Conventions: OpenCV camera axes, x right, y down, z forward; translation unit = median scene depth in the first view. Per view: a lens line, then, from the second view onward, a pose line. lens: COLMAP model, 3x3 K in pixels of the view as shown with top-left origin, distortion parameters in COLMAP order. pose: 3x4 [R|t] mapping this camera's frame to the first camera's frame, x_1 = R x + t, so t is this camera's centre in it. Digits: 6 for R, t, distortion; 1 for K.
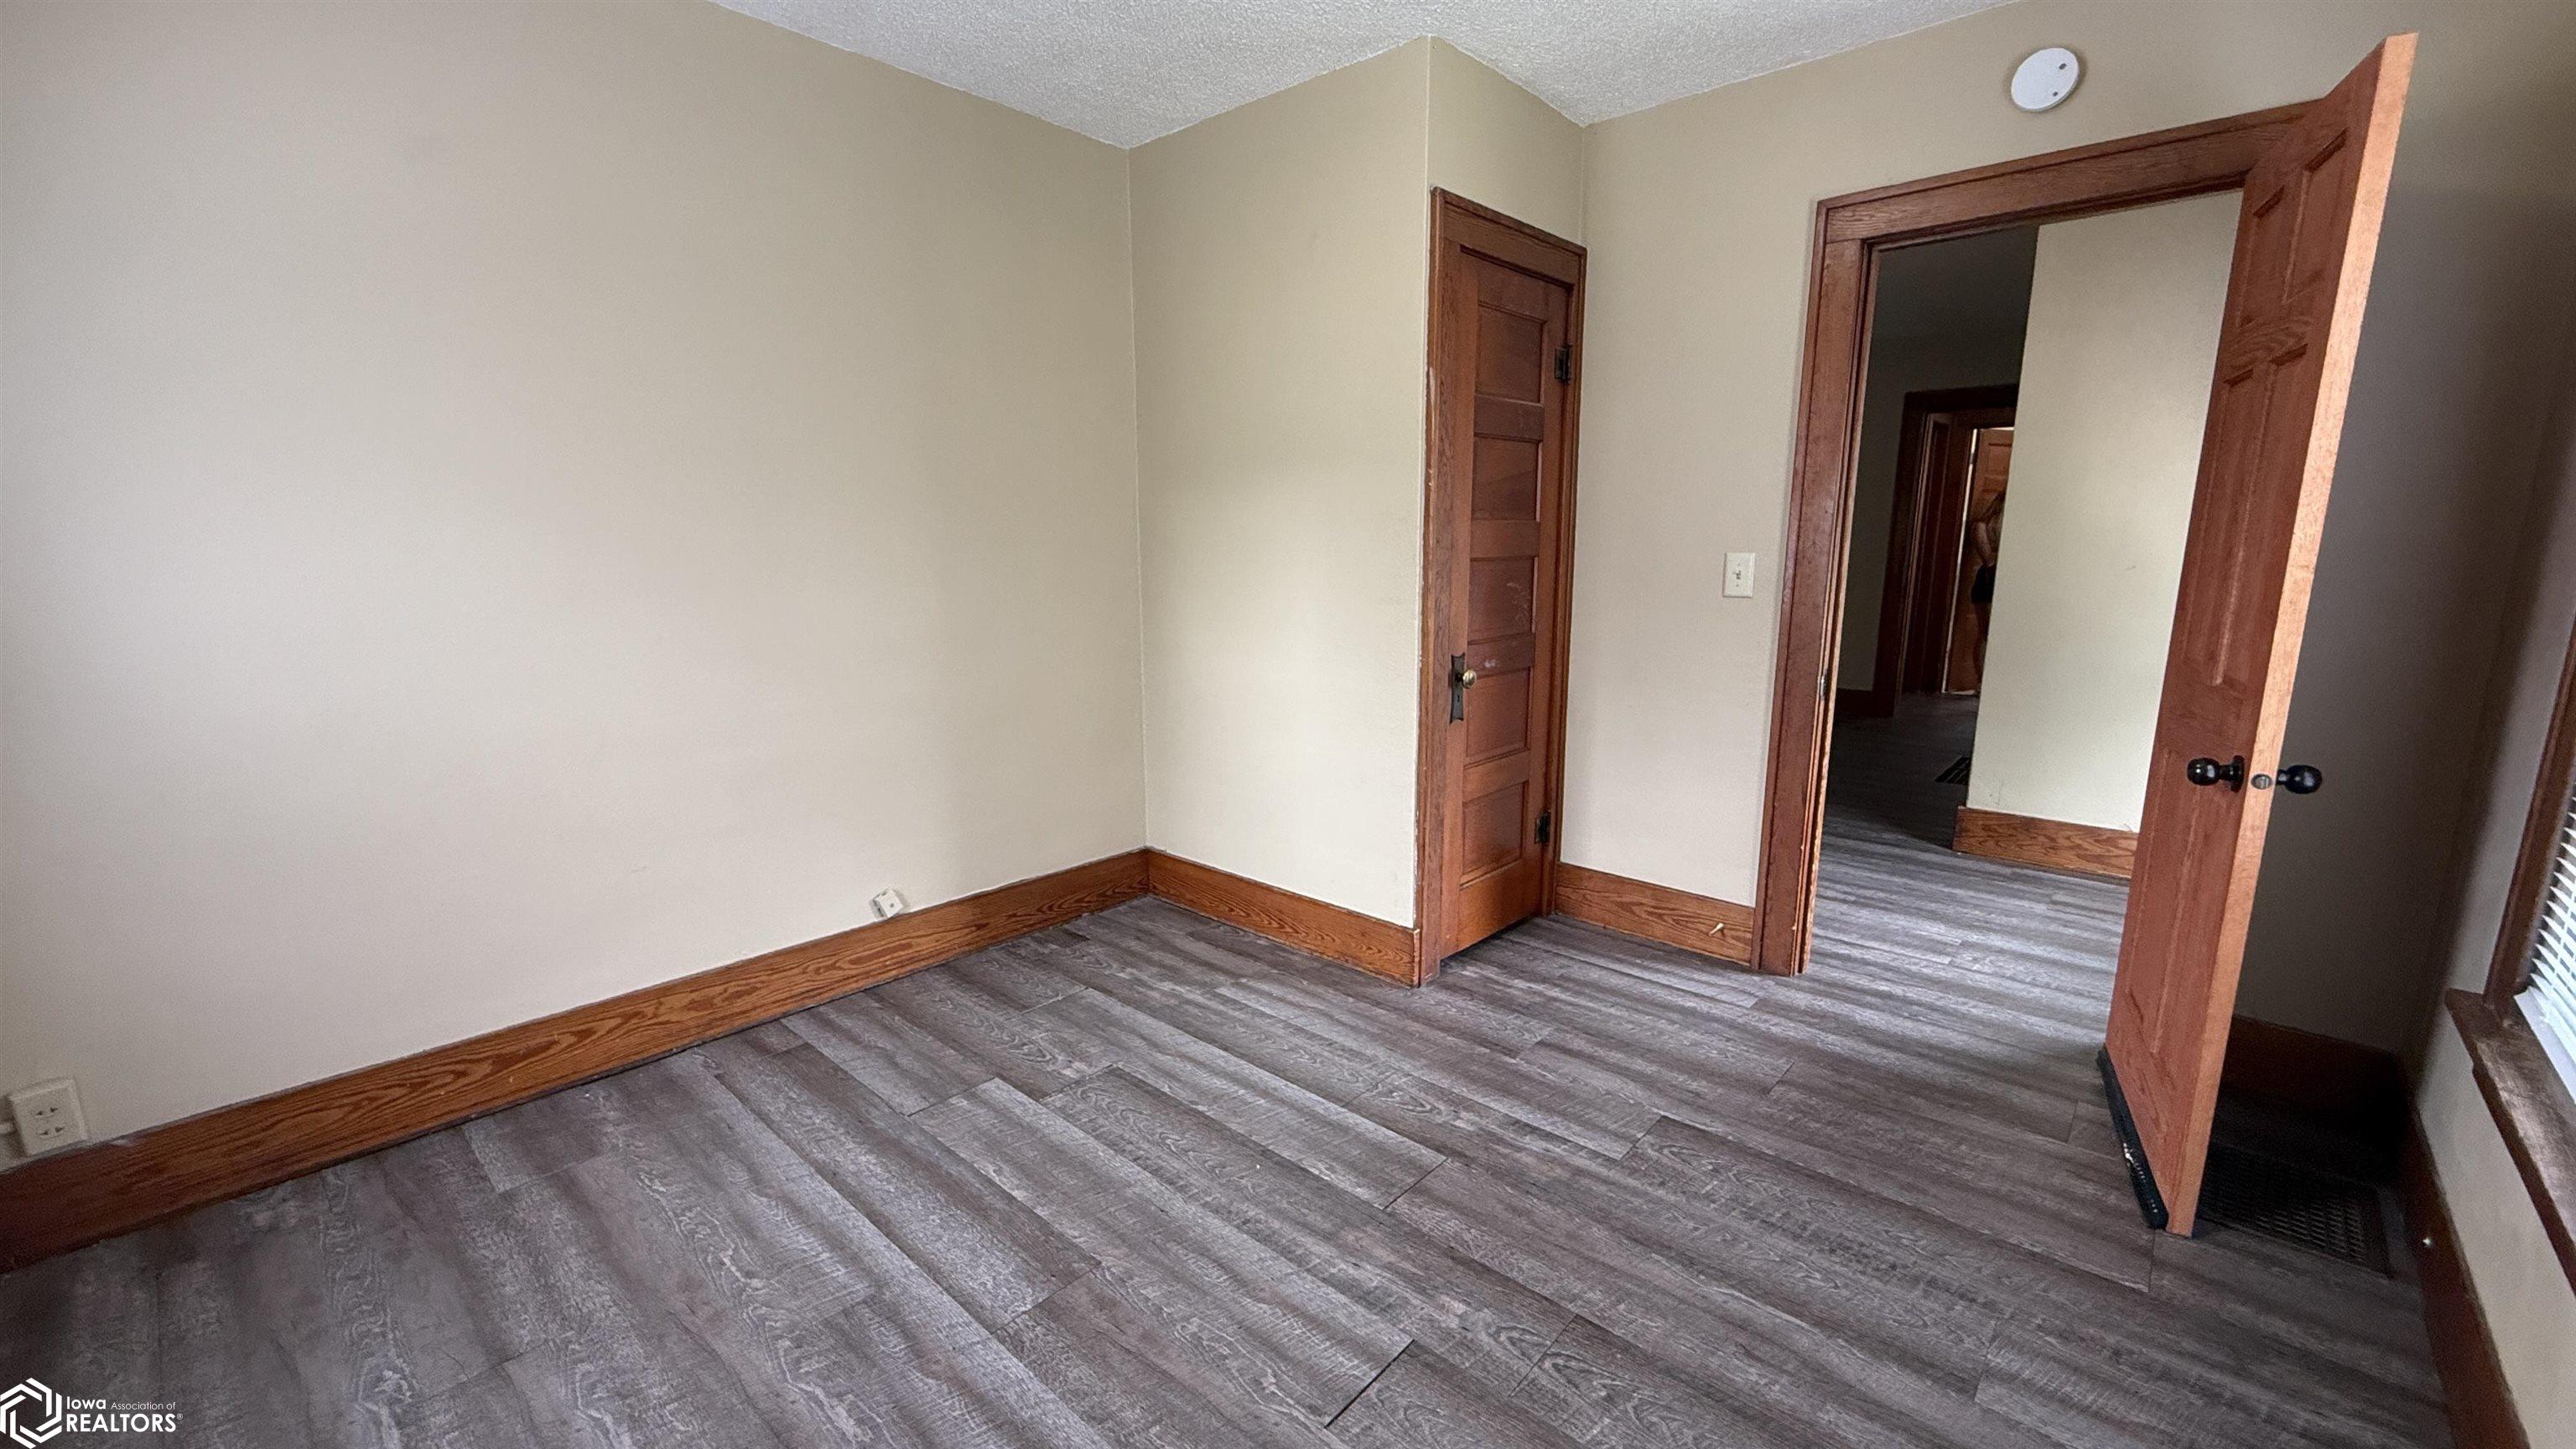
lens RADIAL K [[1028.1, 0, 1282.7], [0, 1028.1, 728.6], [0, 0, 1]] dist [-0.000076, -0.000078]
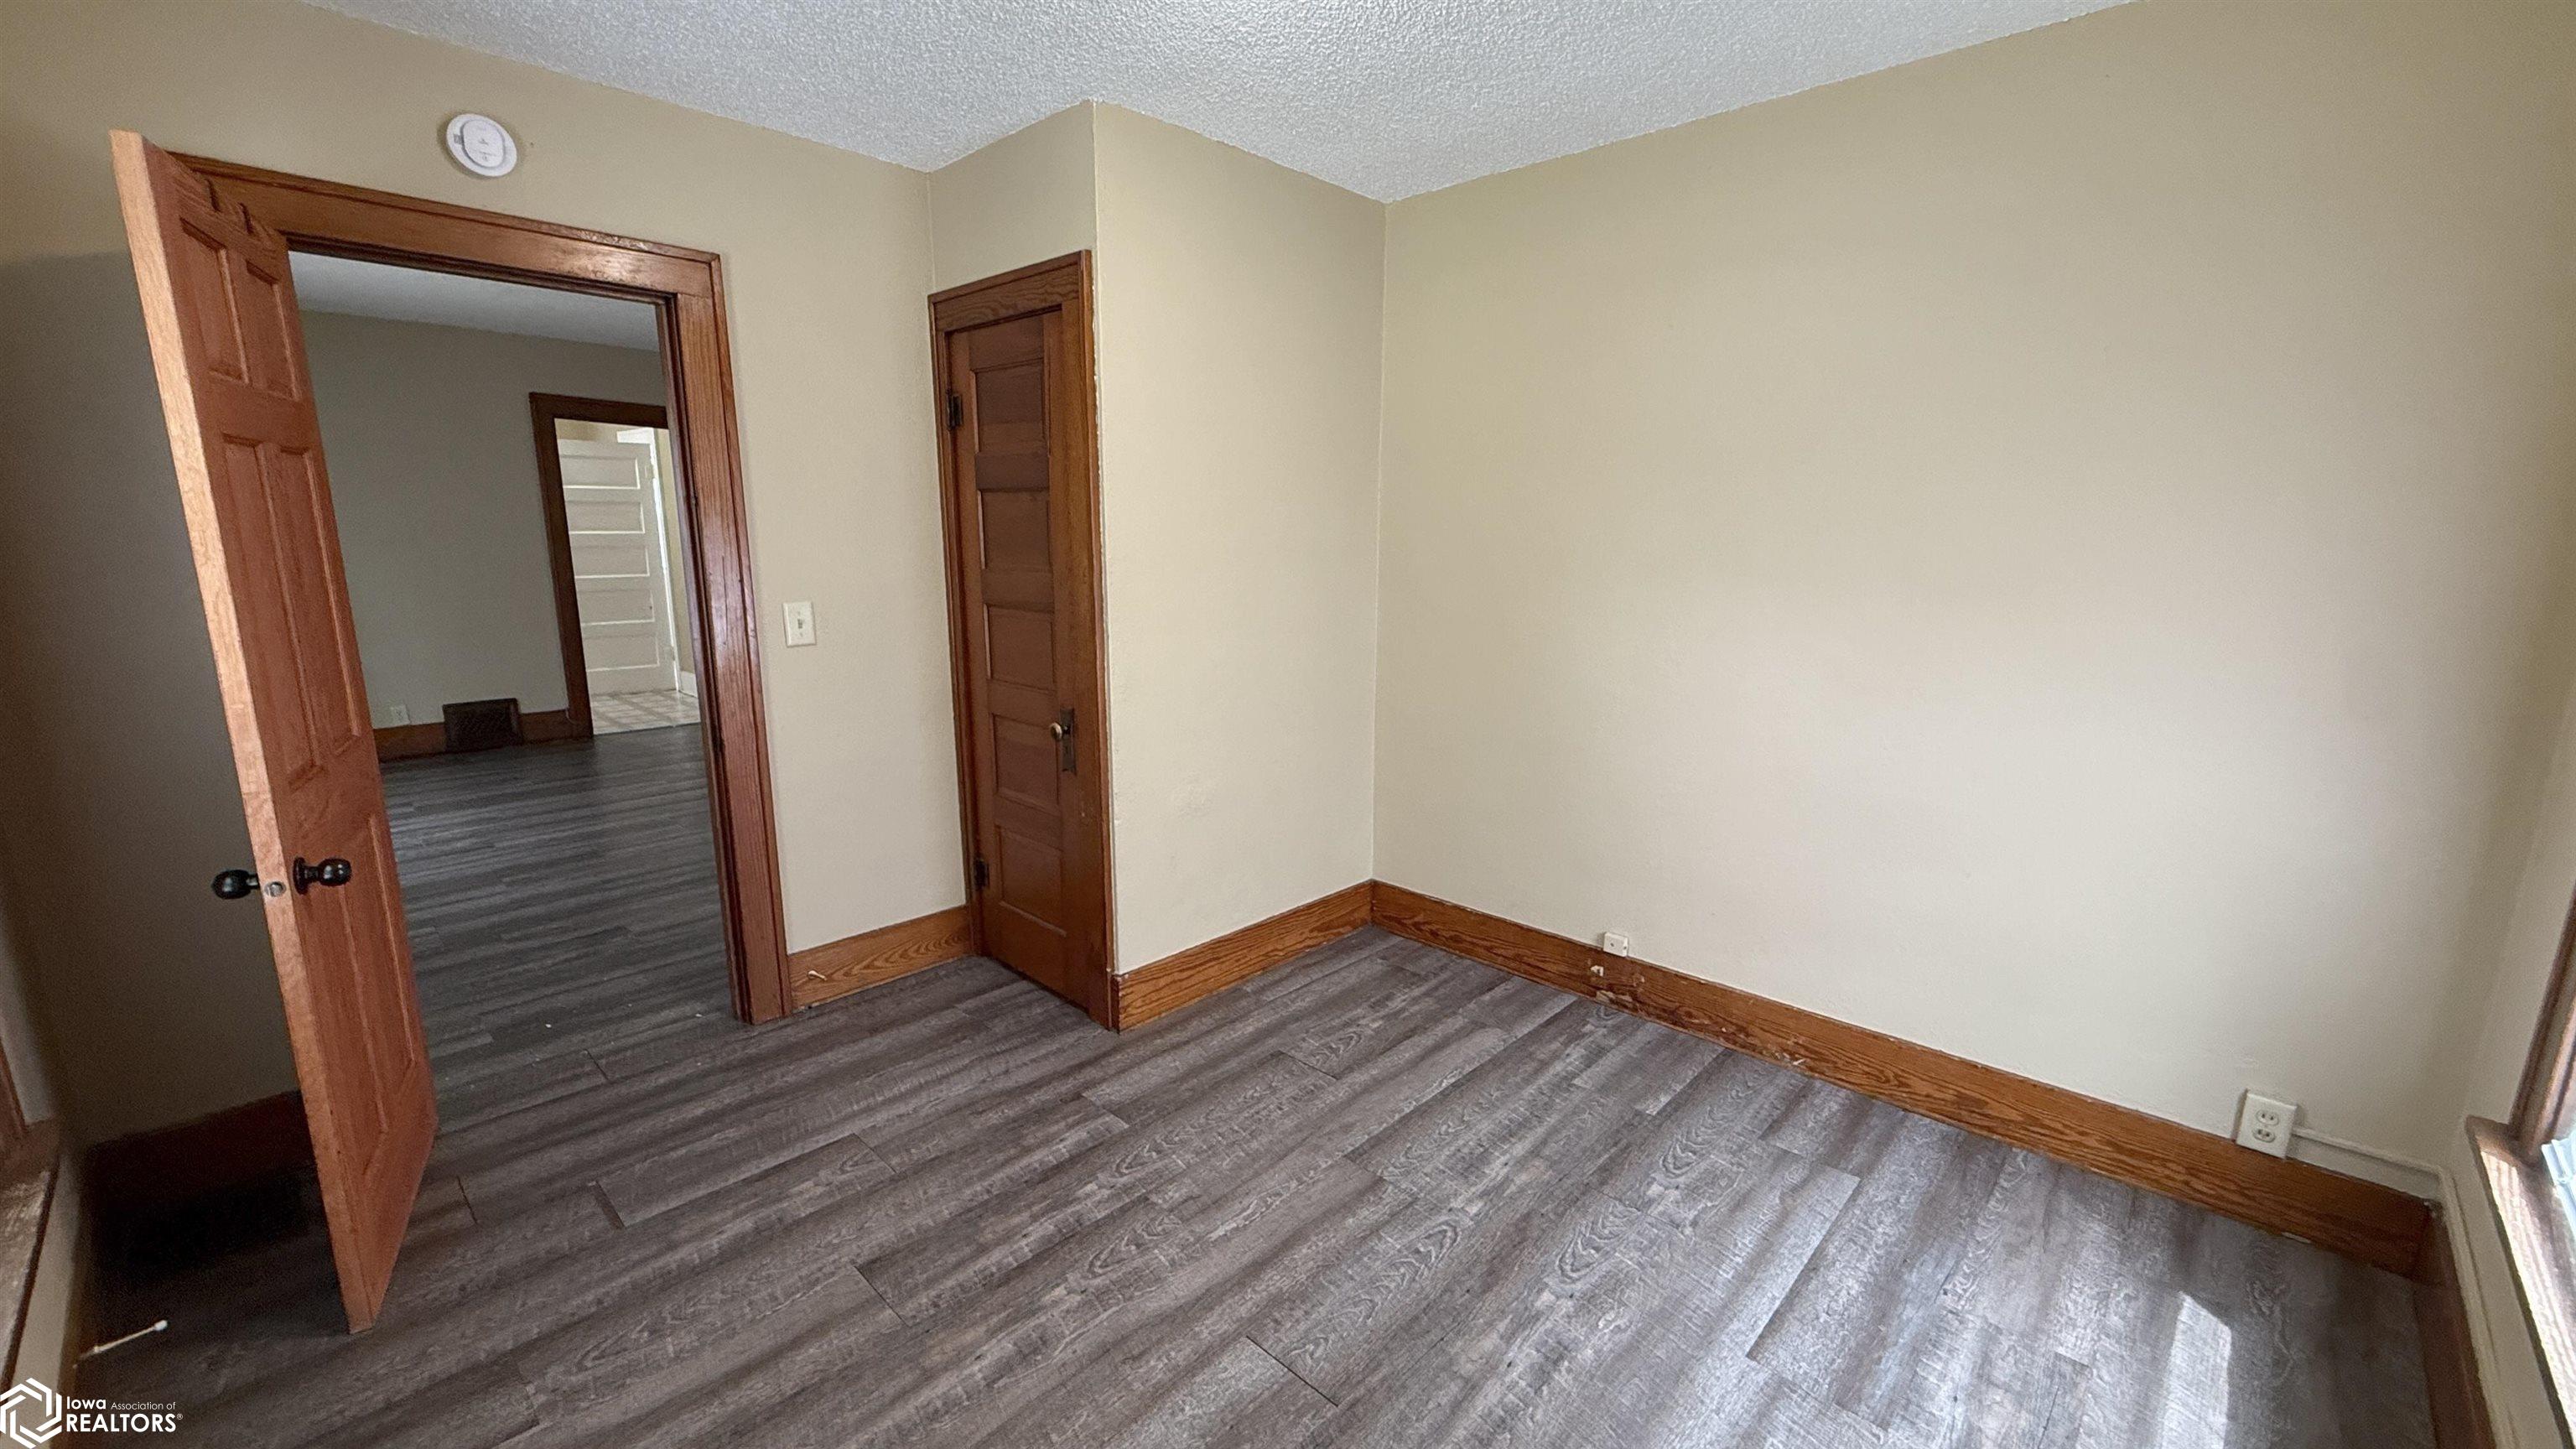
lens RADIAL K [[1028.1, 0, 1282.7], [0, 1028.1, 728.6], [0, 0, 1]] dist [-0.000076, -0.000078]
pose [[0.024178, -0.213905, 0.976555, -1.057107], [0.158698, 0.965275, 0.207505, -0.255333], [-0.987031, 0.149960, 0.057285, 0.909119]]
